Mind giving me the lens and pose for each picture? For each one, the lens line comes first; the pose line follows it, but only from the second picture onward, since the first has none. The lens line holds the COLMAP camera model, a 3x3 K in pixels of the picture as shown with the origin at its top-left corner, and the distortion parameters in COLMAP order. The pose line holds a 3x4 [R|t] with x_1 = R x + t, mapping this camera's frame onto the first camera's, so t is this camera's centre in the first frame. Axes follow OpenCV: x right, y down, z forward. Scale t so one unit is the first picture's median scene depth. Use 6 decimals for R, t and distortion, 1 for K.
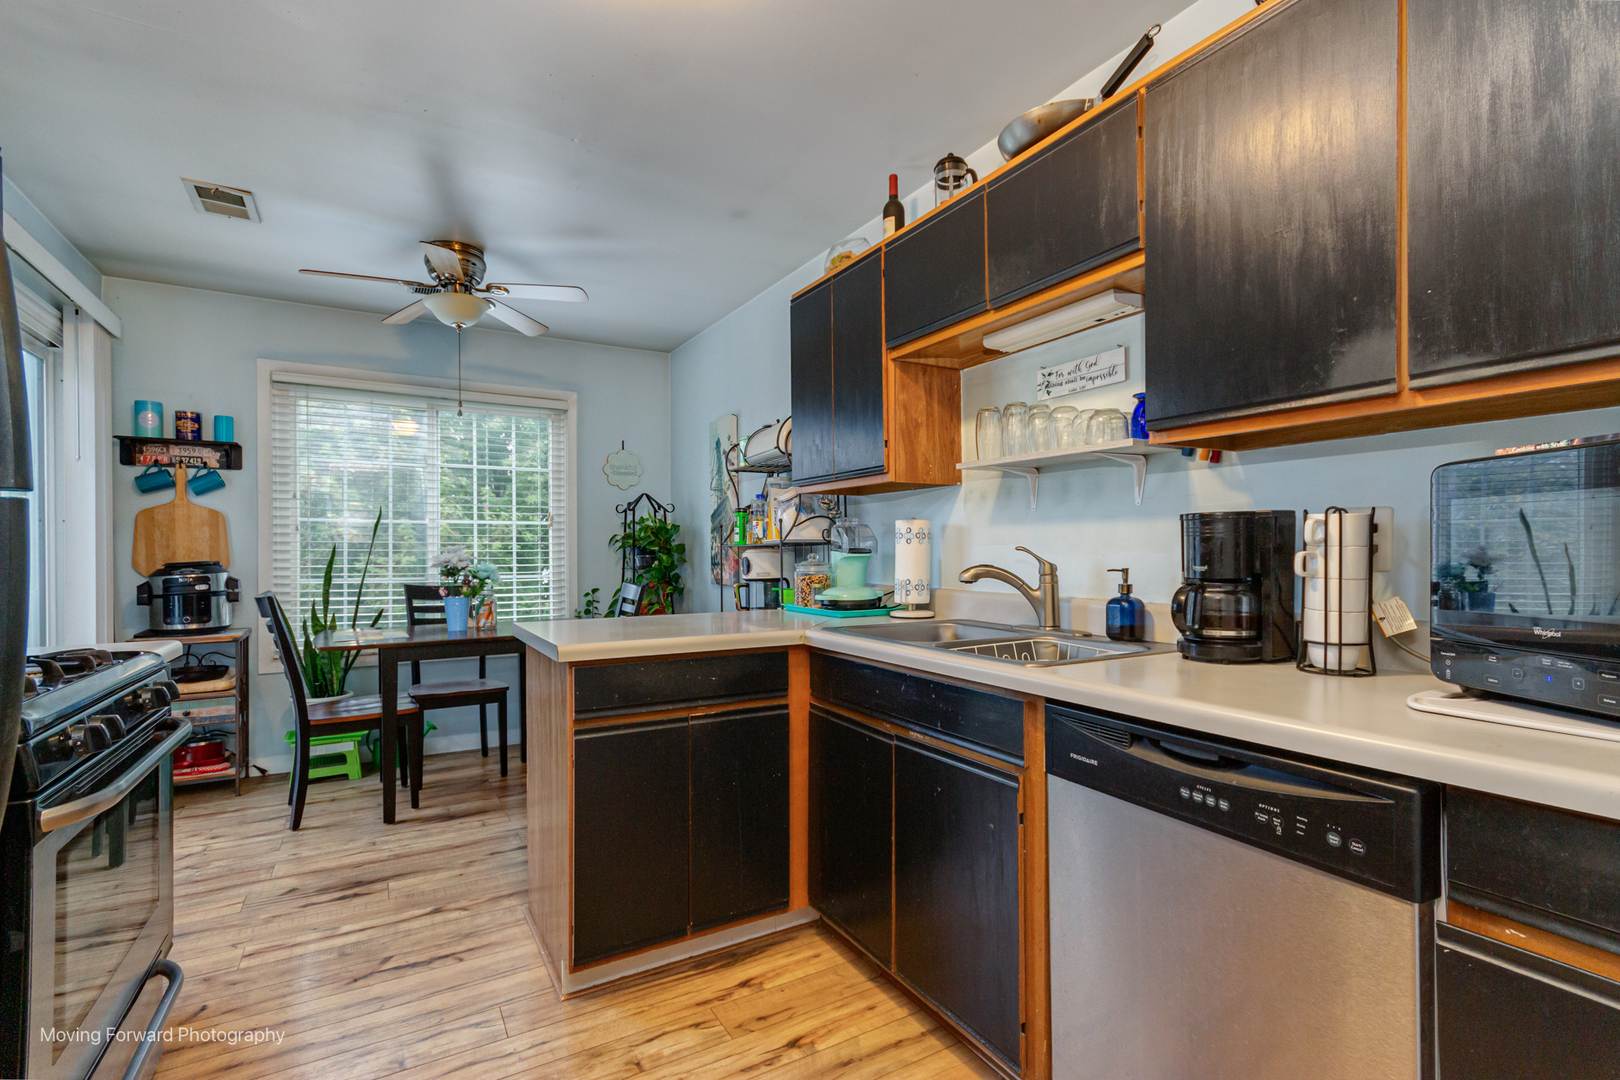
lens RADIAL K [[767.4, 0, 824.6], [0, 767.4, 551.9], [0, 0, 1]] dist [0.010887, -0.001675]
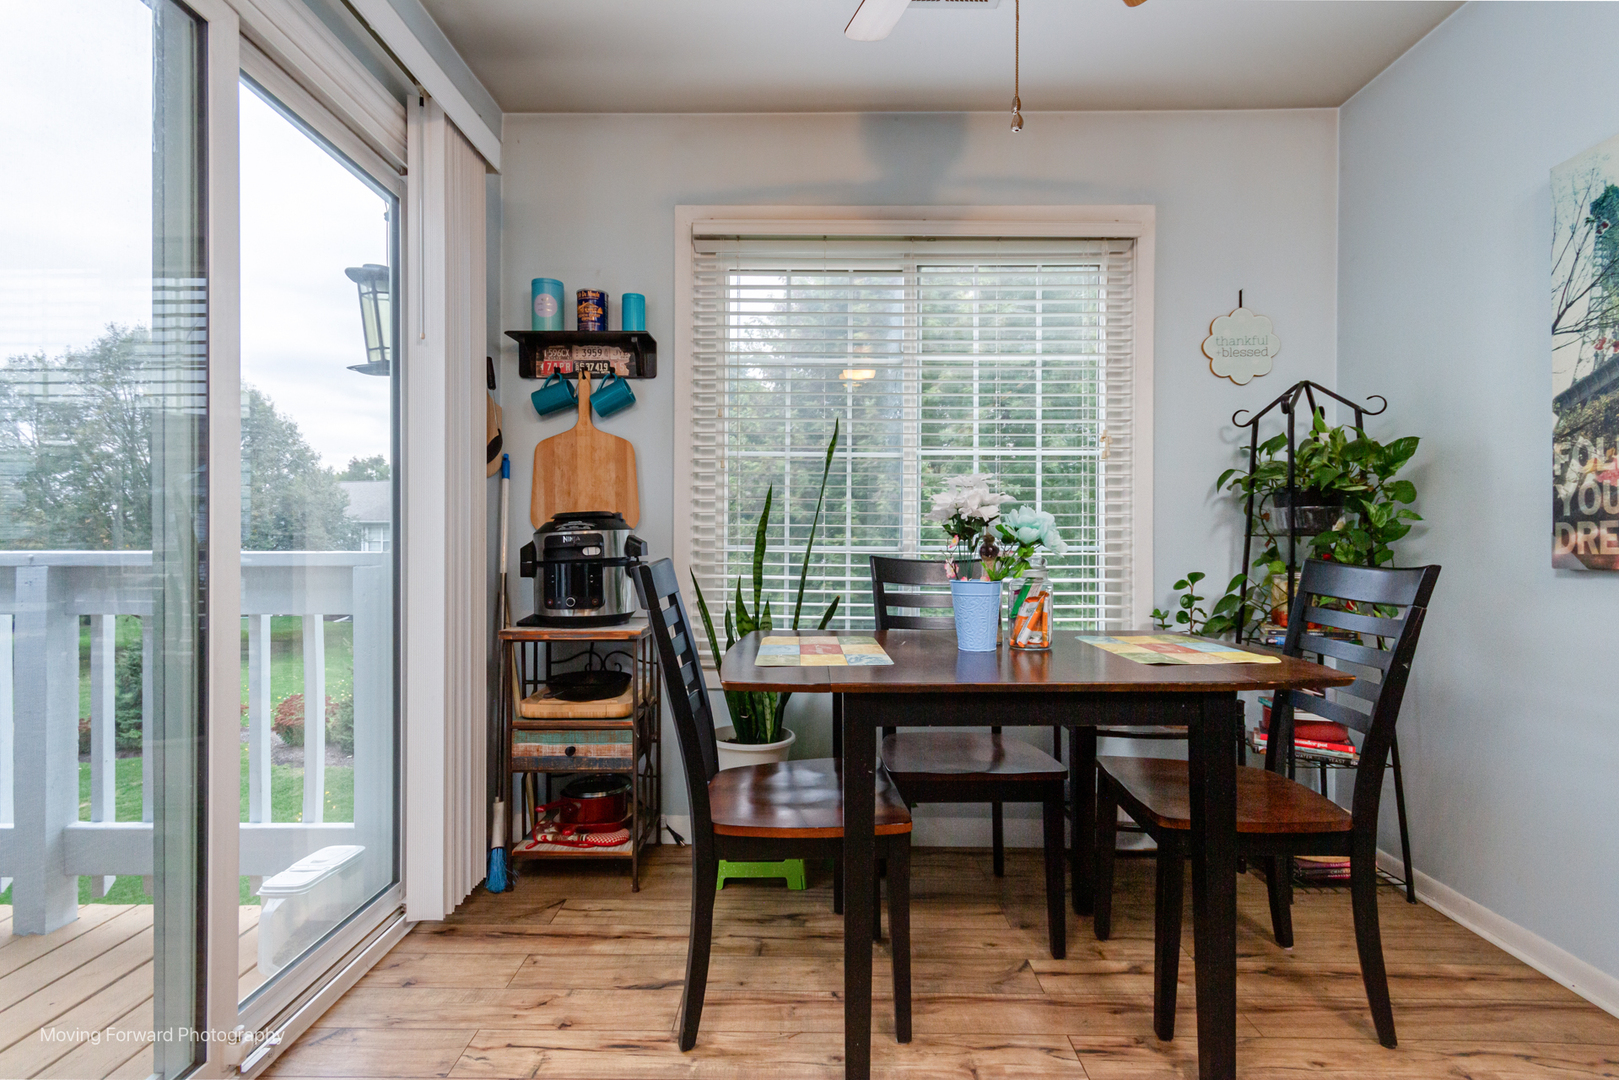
lens RADIAL K [[767.0, 0, 811.7], [0, 767.0, 533.3], [0, 0, 1]] dist [0.010887, -0.001675]
pose [[0.858107, 0.001895, -0.513468, -0.309003], [-0.007097, 0.999941, -0.008170, 0.032554], [0.513423, 0.010655, 0.858070, 0.517536]]
